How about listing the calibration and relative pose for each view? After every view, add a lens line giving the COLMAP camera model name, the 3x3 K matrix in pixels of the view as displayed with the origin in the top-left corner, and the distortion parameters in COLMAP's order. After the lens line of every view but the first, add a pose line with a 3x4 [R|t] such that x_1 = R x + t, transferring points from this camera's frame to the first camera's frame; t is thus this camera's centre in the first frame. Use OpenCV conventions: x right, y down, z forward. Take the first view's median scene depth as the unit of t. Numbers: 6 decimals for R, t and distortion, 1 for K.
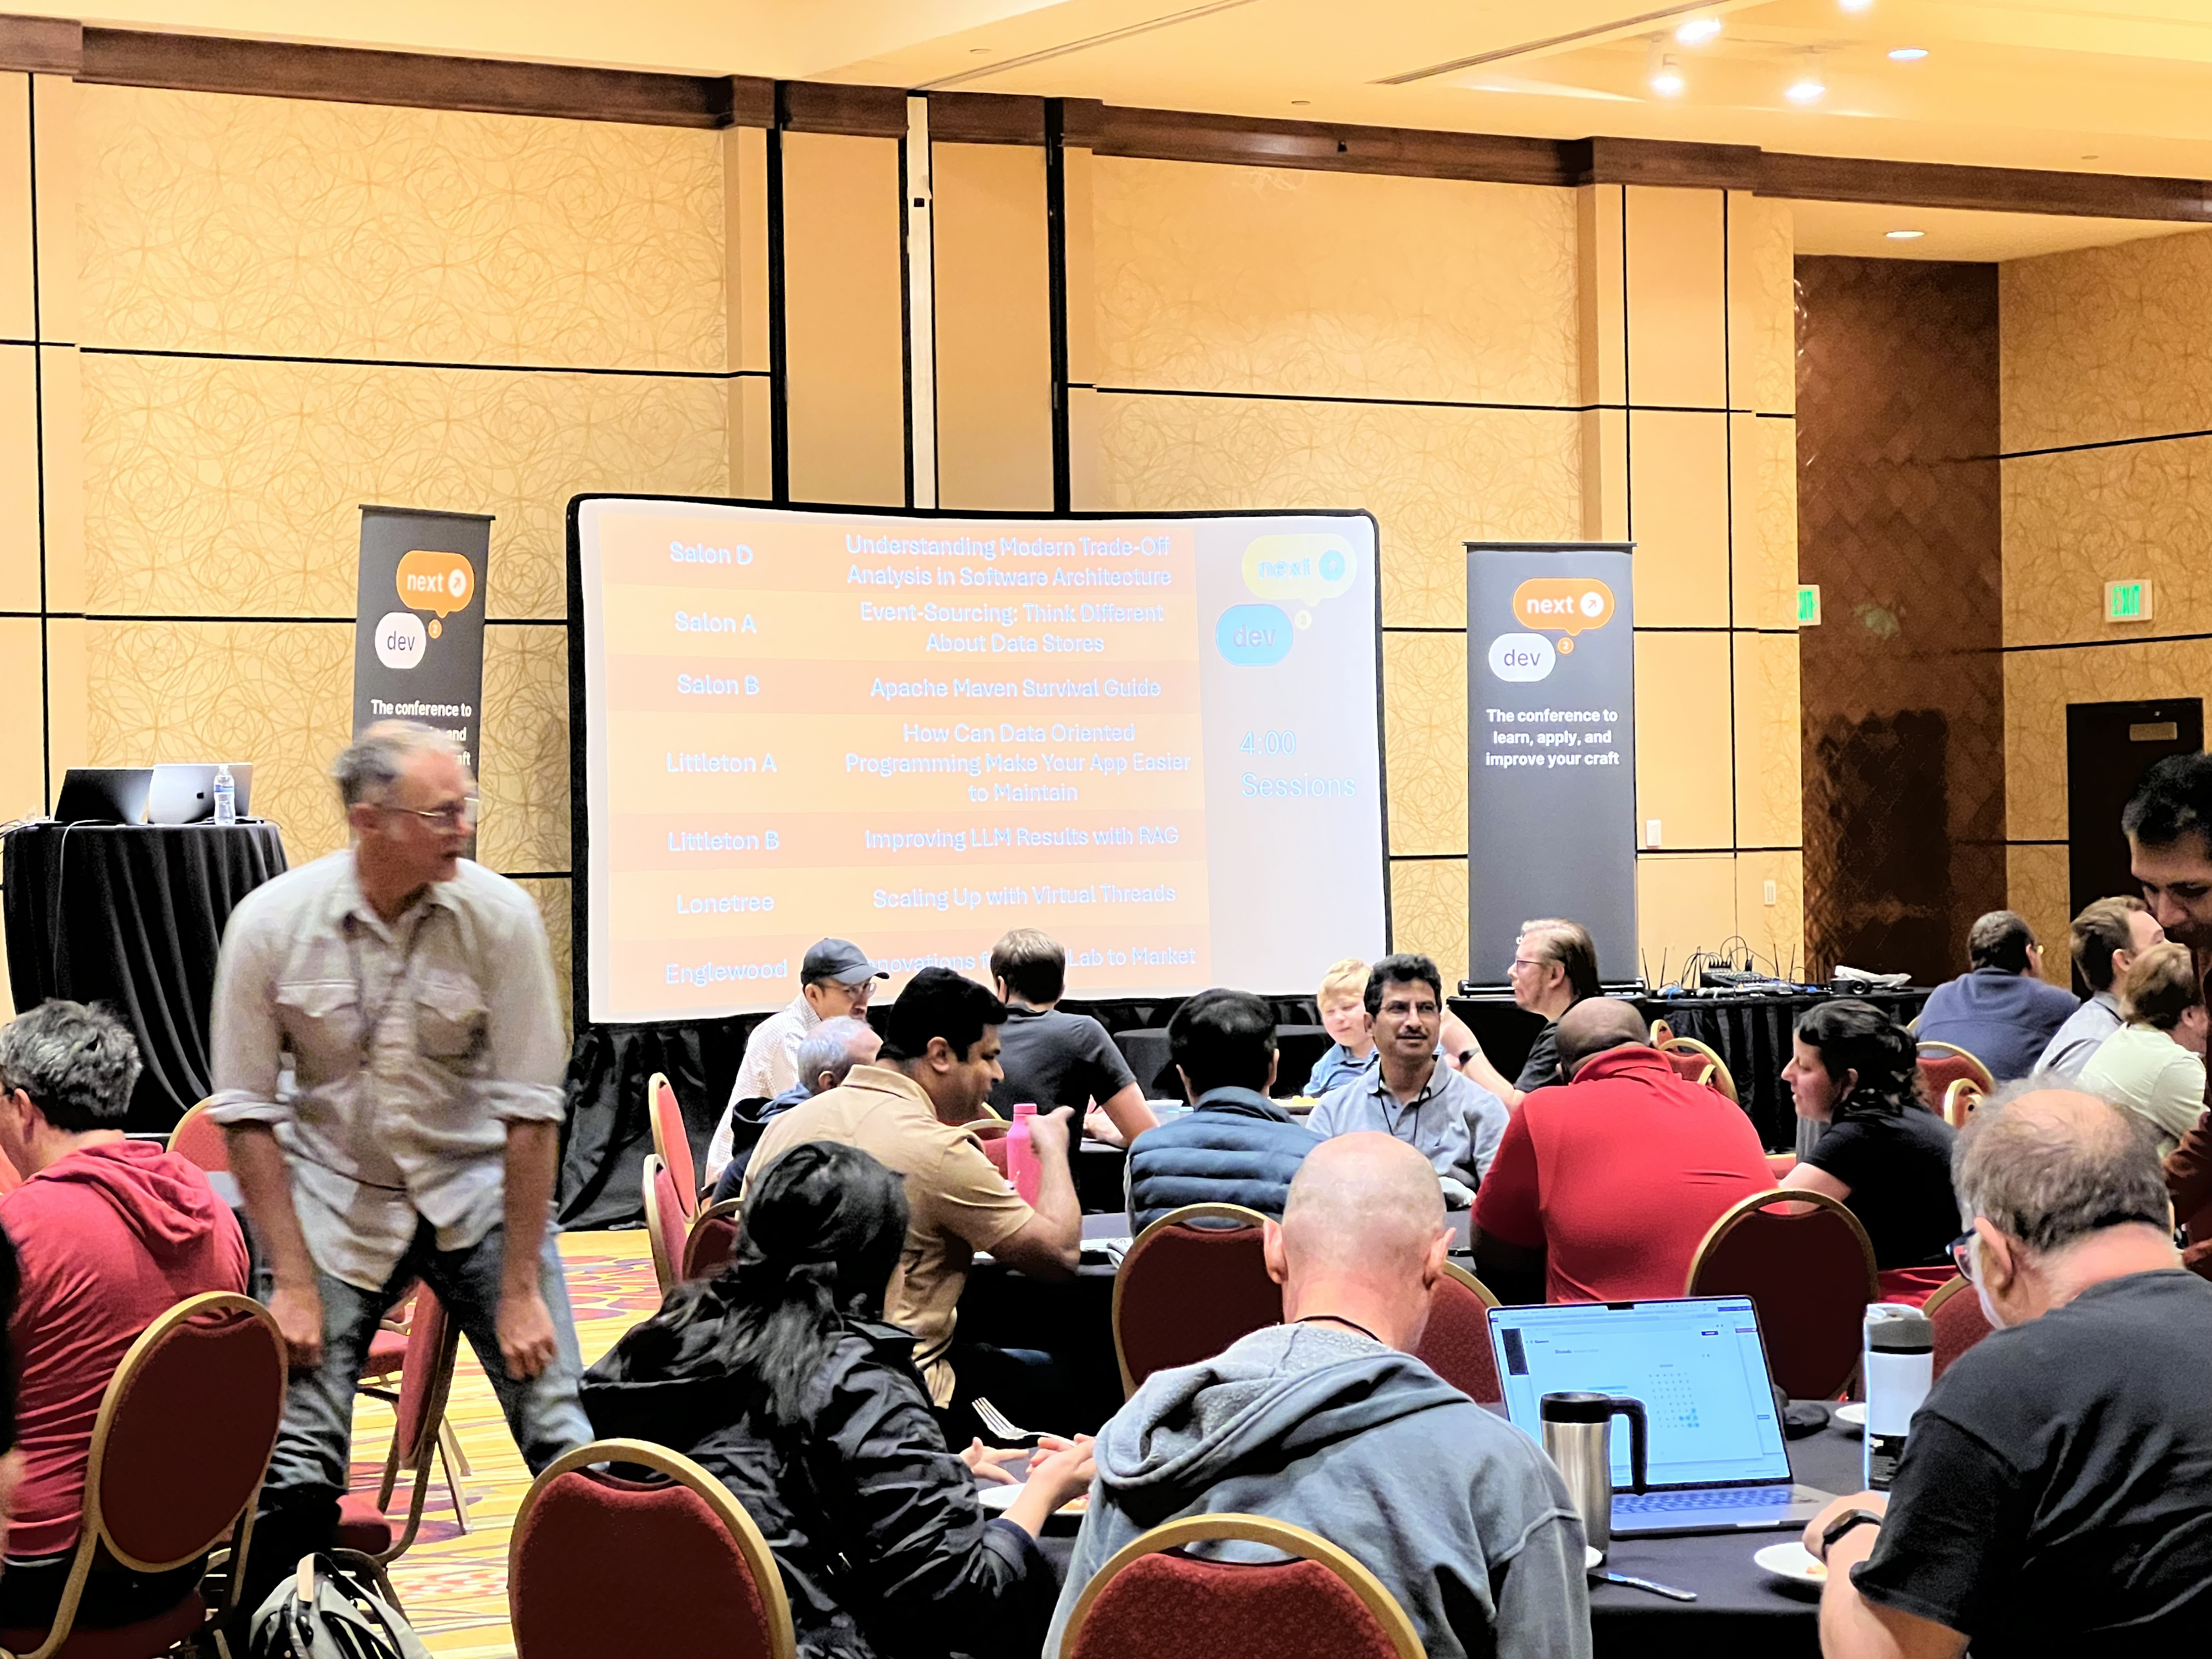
lens RADIAL K [[5047.8, 0, 1072.7], [0, 5047.8, 787.3], [0, 0, 1]] dist [-0.321213, 9.503223]
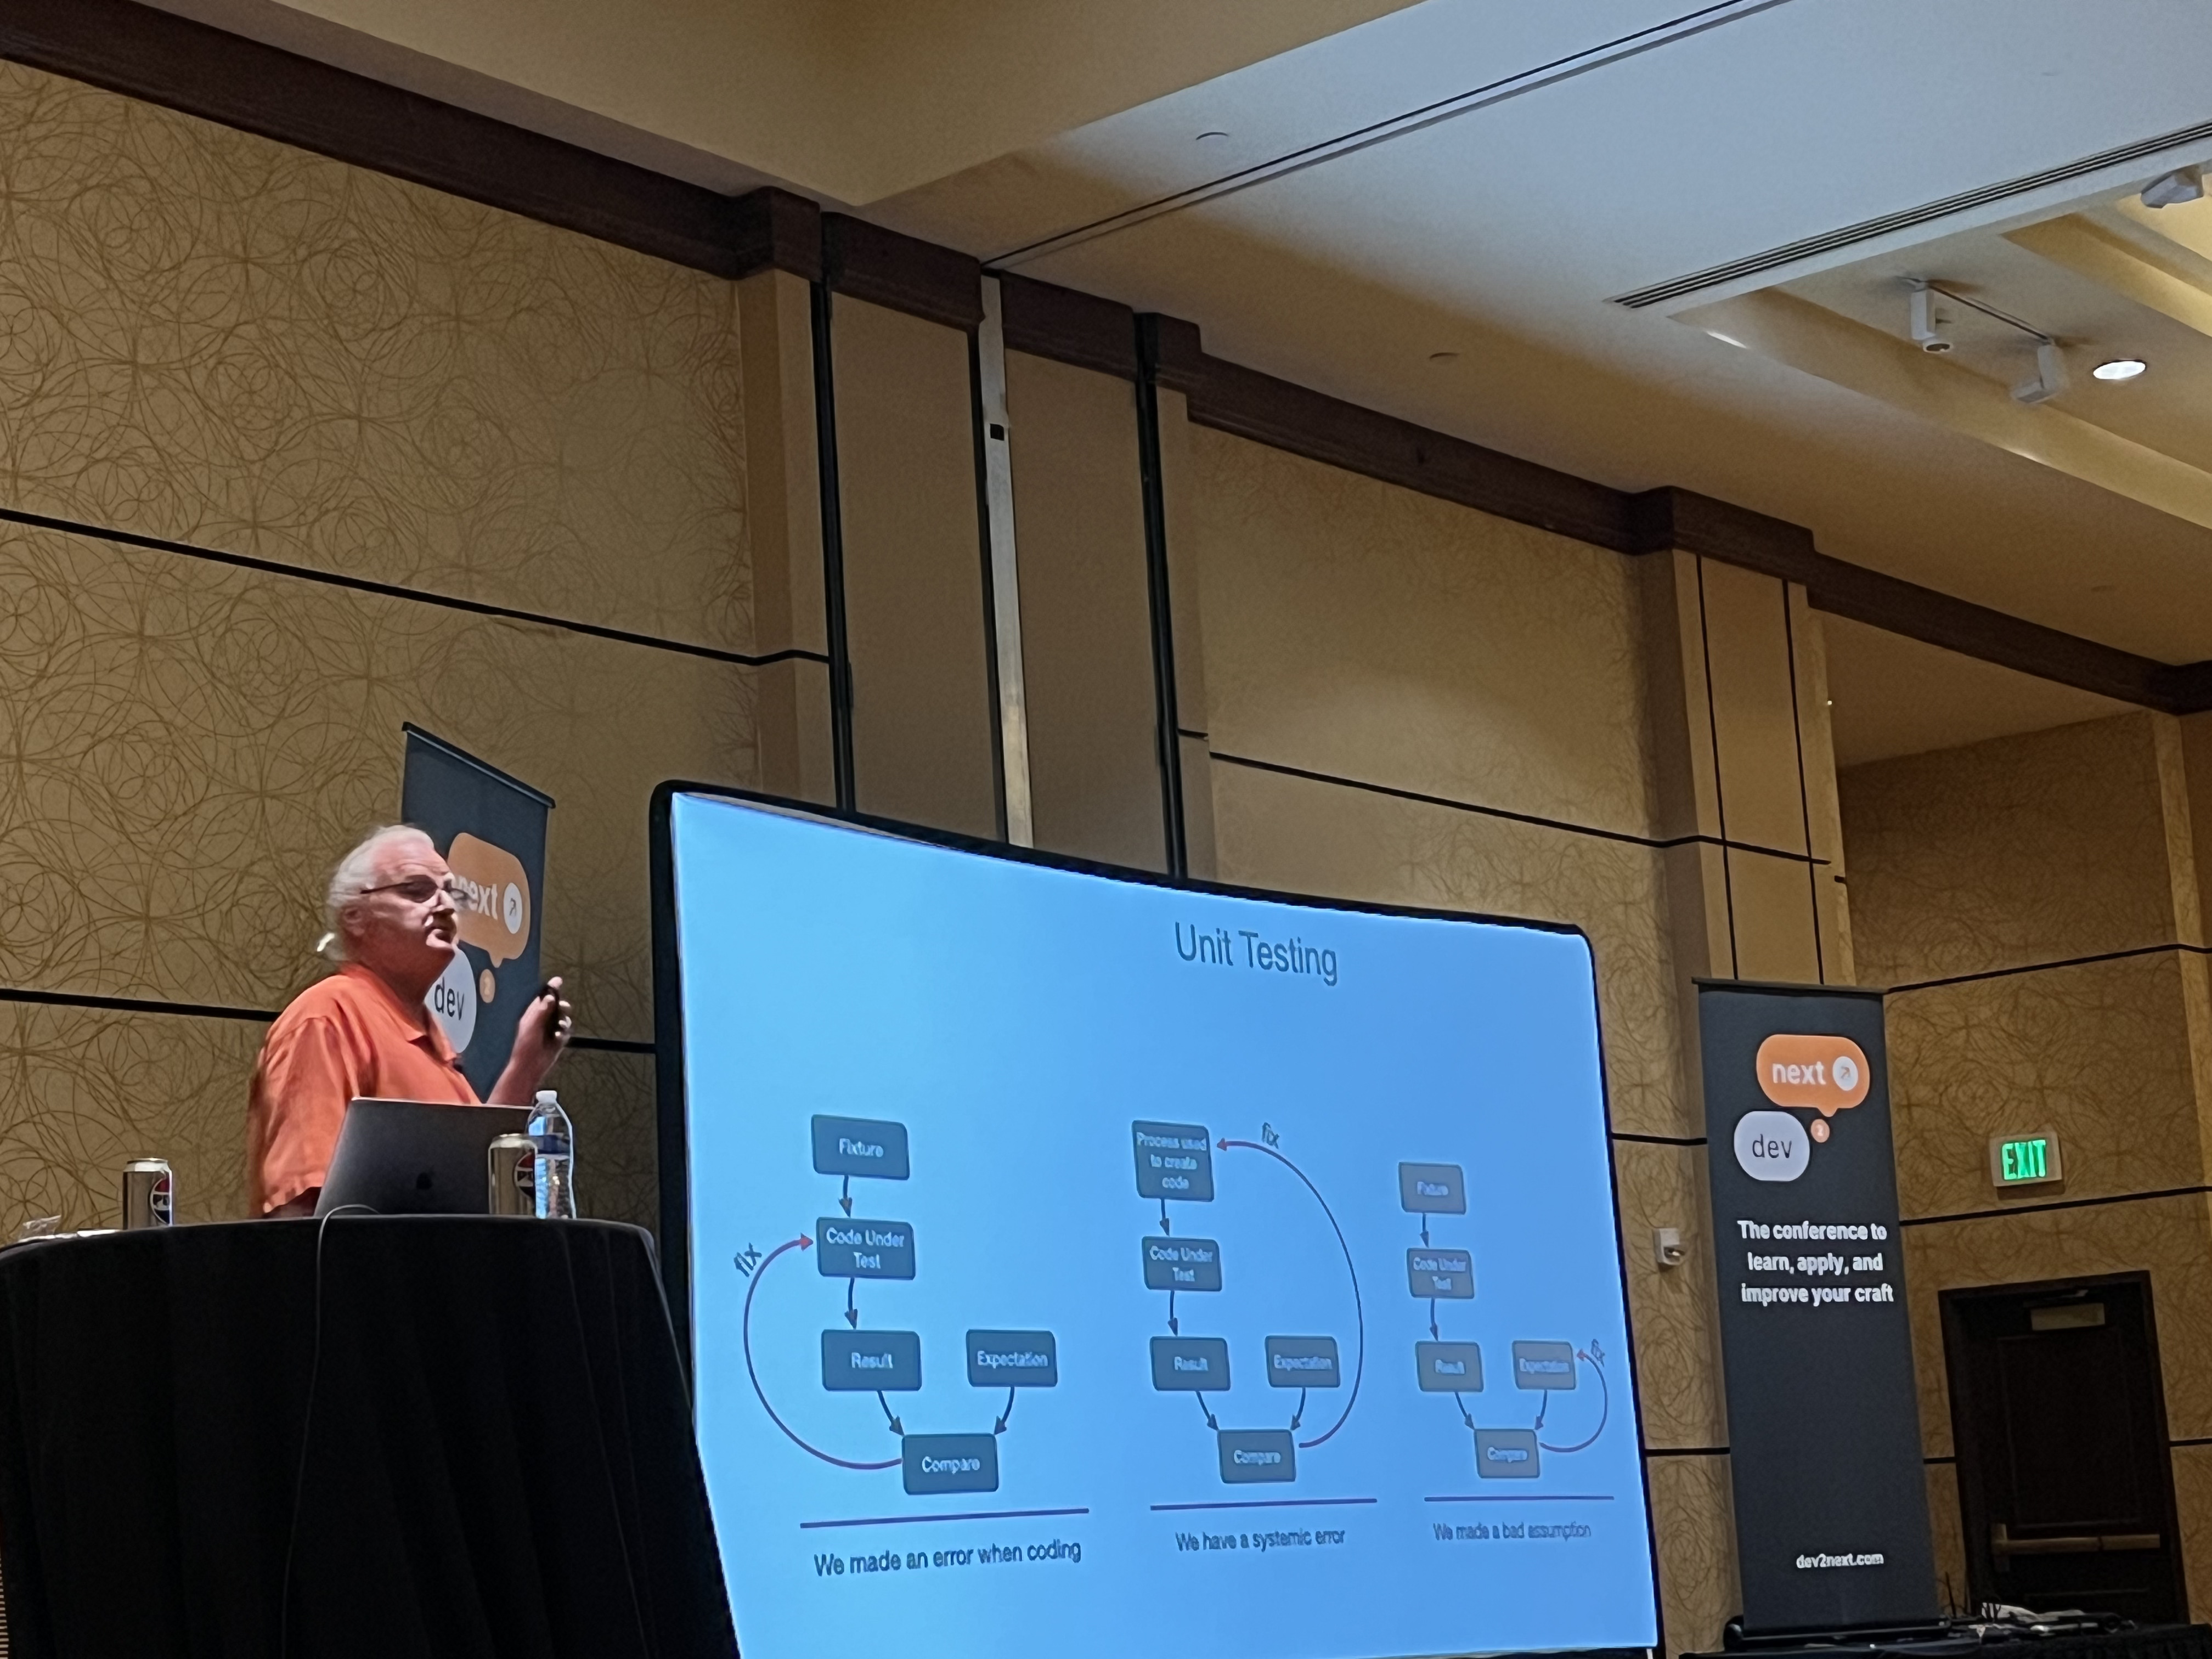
lens RADIAL K [[3905.1, 0, 1100.7], [0, 3905.1, 851.7], [0, 0, 1]] dist [0.264384, -1.081812]
pose [[0.946870, 0.020033, 0.320992, -0.174309], [0.039129, 0.983468, -0.176801, 0.026769], [-0.319227, 0.179968, 0.930433, 0.516984]]
